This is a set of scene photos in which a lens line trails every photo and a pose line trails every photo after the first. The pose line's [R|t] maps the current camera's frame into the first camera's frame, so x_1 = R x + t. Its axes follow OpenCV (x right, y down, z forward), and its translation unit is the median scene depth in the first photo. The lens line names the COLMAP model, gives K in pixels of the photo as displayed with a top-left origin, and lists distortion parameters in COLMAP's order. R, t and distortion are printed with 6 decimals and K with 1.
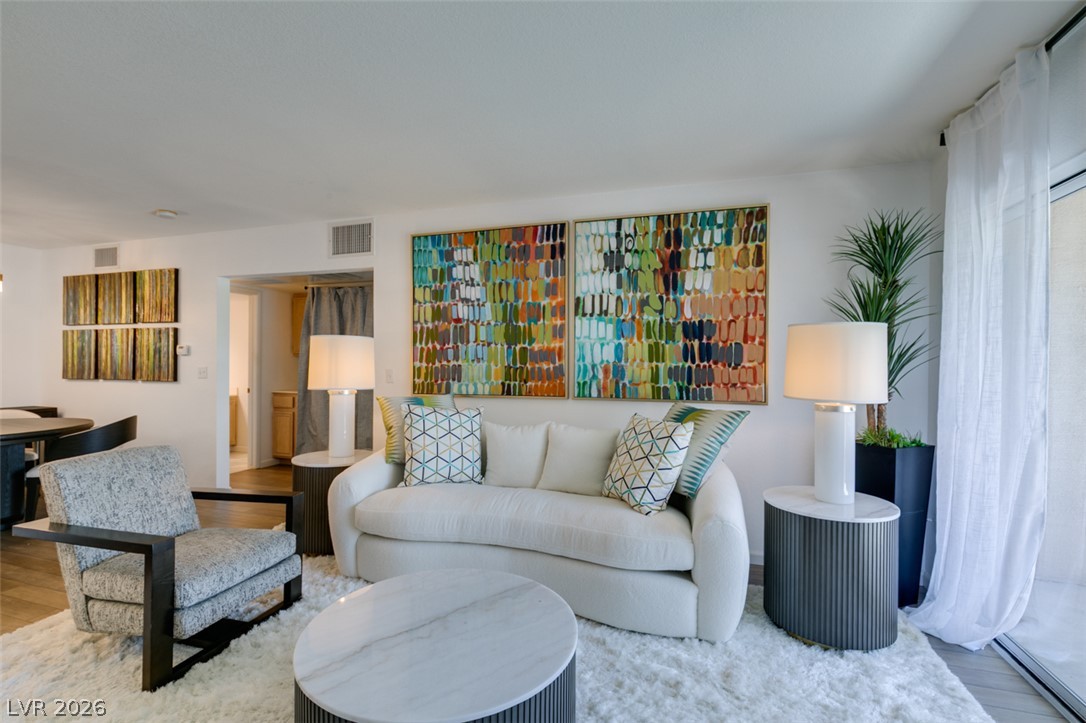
lens RADIAL K [[491.3, 0, 540.6], [0, 491.3, 364.6], [0, 0, 1]] dist [-0.001653, -0.000440]
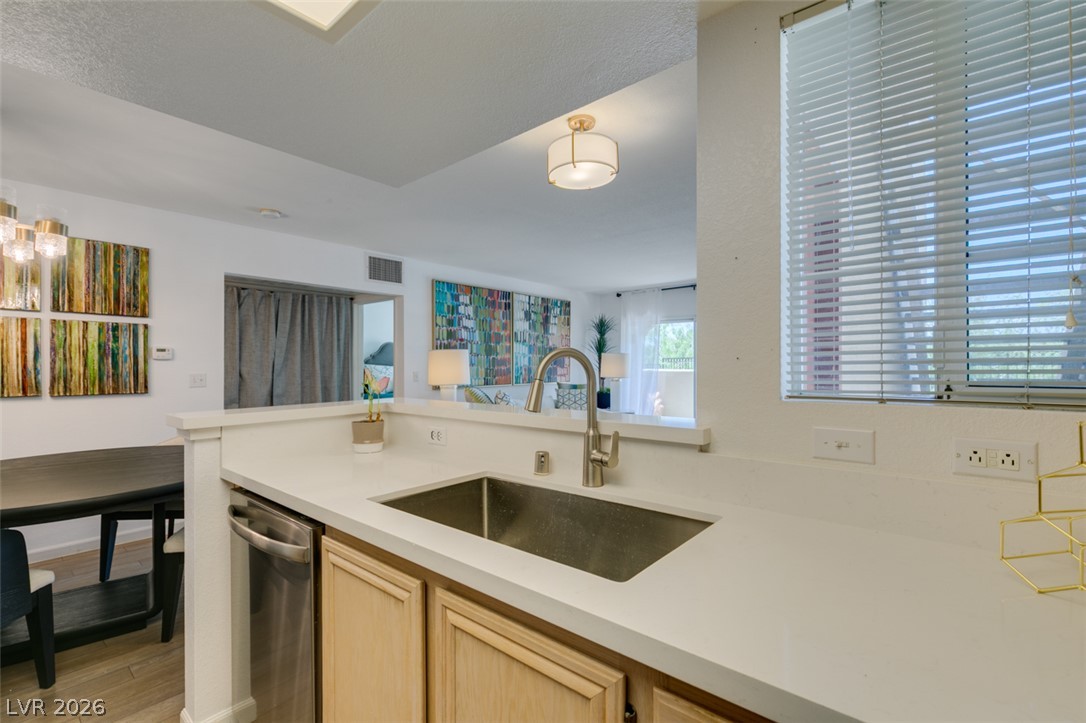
lens RADIAL K [[486.1, 0, 540.9], [0, 486.1, 364.1], [0, 0, 1]] dist [0.003106, -0.000748]
pose [[0.391021, -0.002937, 0.920377, -1.572512], [0.006437, 0.999979, 0.000456, -0.011311], [-0.920359, 0.005746, 0.391032, 0.157378]]
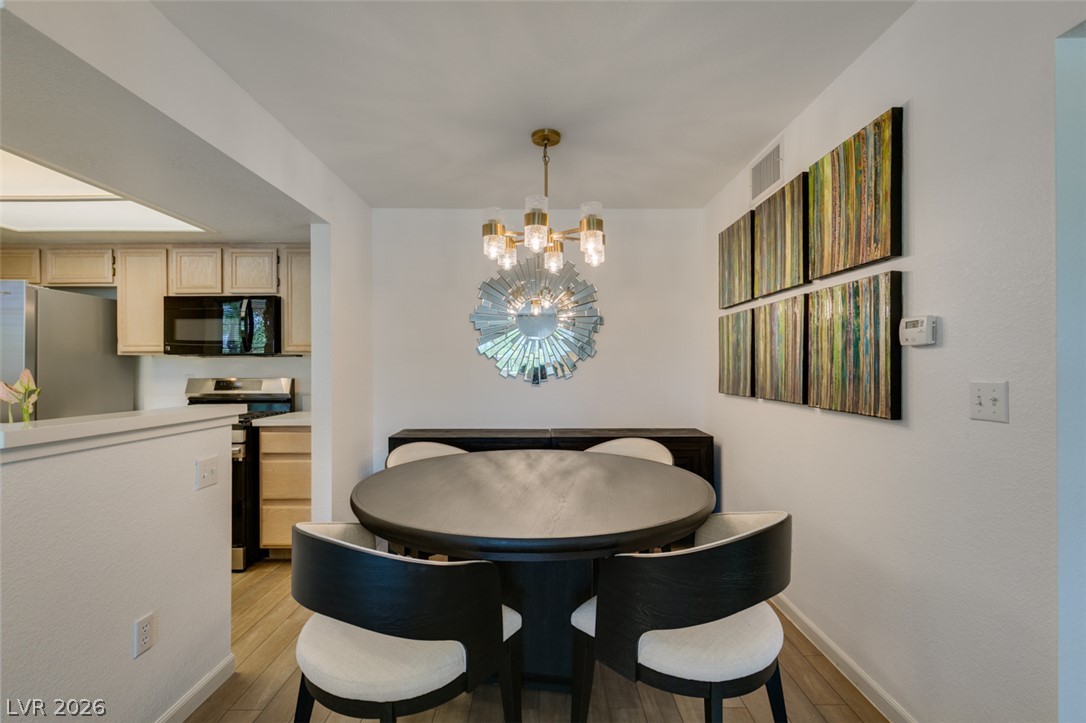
lens RADIAL K [[486.1, 0, 540.9], [0, 486.1, 364.1], [0, 0, 1]] dist [0.003106, -0.000748]
pose [[0.306114, -0.007122, -0.951968, -0.625921], [0.003515, 0.999974, -0.006351, -0.007459], [0.951988, -0.001402, 0.306131, 0.831147]]
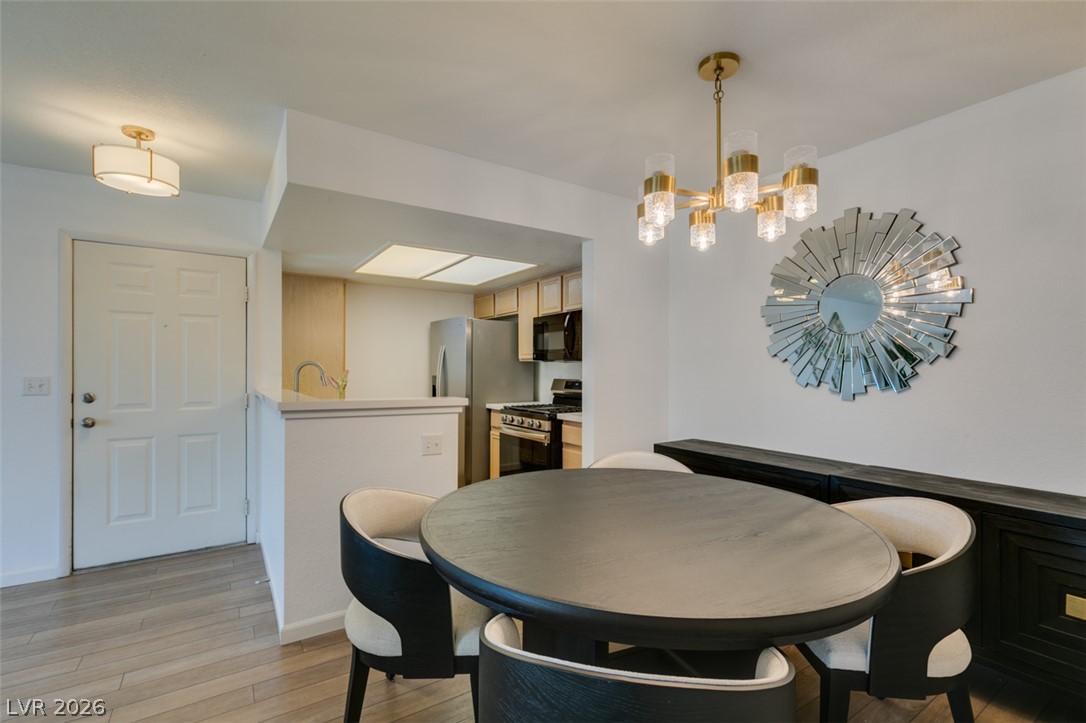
lens RADIAL K [[486.3, 0, 541.3], [0, 486.3, 369.5], [0, 0, 1]] dist [-0.002757, -0.000833]
pose [[-0.627083, -0.006679, -0.778923, -0.764978], [-0.007541, 0.999968, -0.002504, -0.008568], [0.778916, 0.004303, -0.627114, 1.237025]]
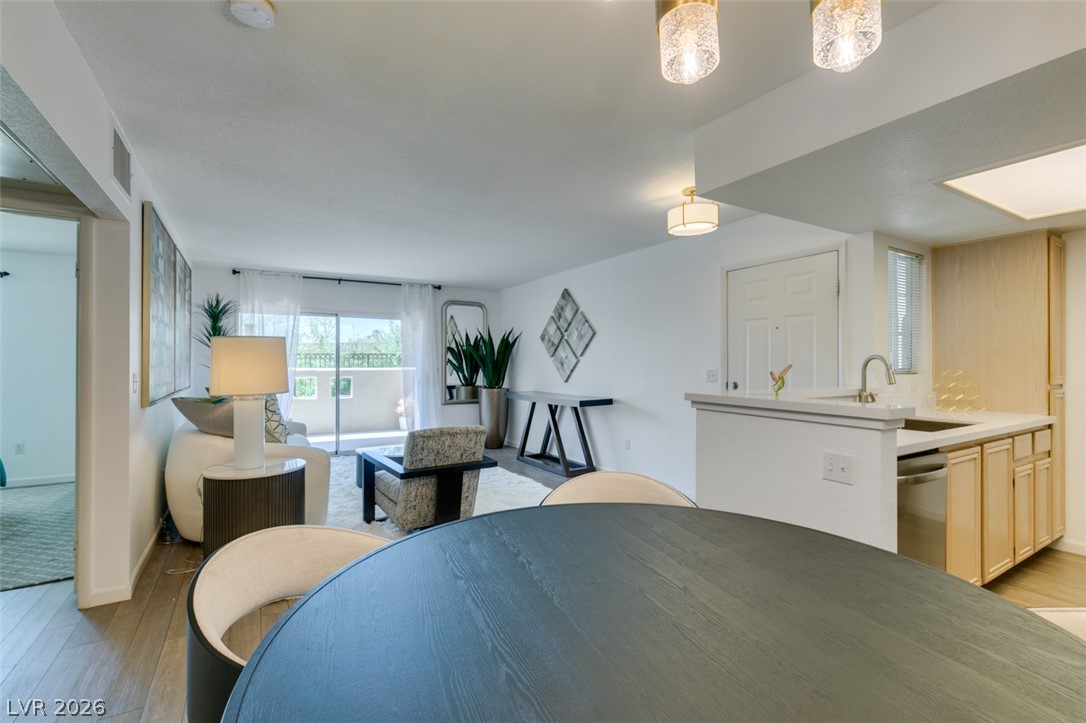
lens RADIAL K [[486.4, 0, 542.1], [0, 486.4, 361.7], [0, 0, 1]] dist [0.002366, -0.000644]
pose [[-0.754046, -0.002442, 0.656817, -1.336323], [-0.002963, 0.999996, 0.000315, -0.011013], [-0.656815, -0.001709, -0.754050, 1.260128]]
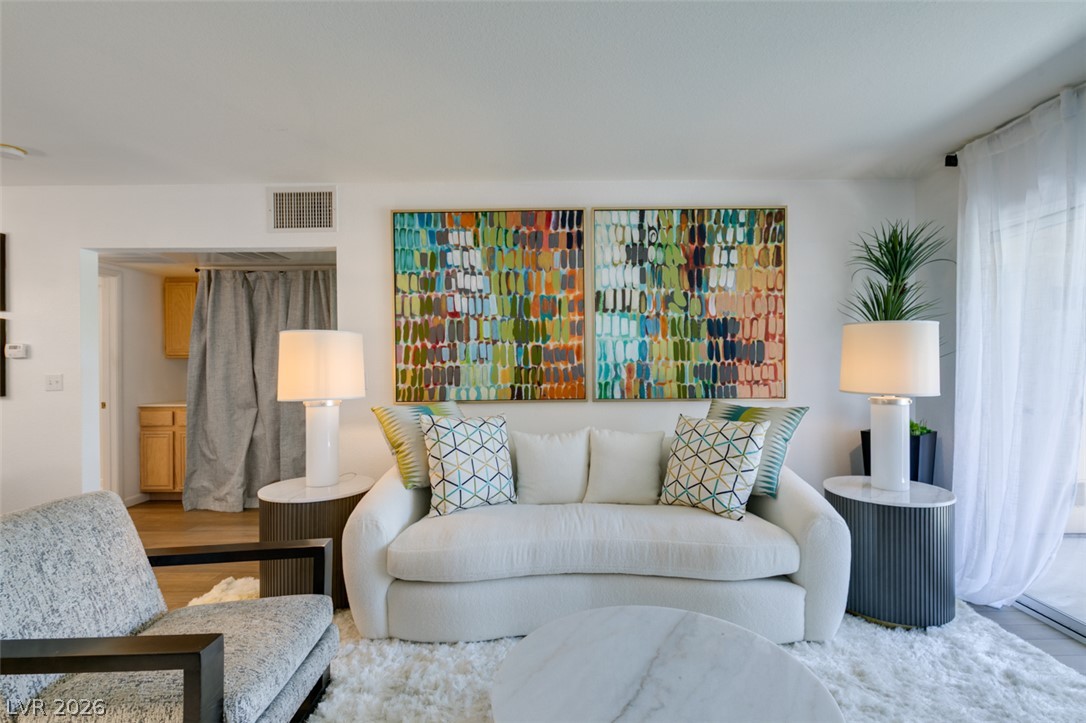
lens RADIAL K [[500.3, 0, 556.6], [0, 500.3, 365.1], [0, 0, 1]] dist [-0.001982, -0.000351]
pose [[0.953248, -0.013692, 0.301879, -0.274093], [0.013340, 0.999906, 0.003229, -0.002042], [-0.301895, 0.000949, 0.953341, 0.120249]]
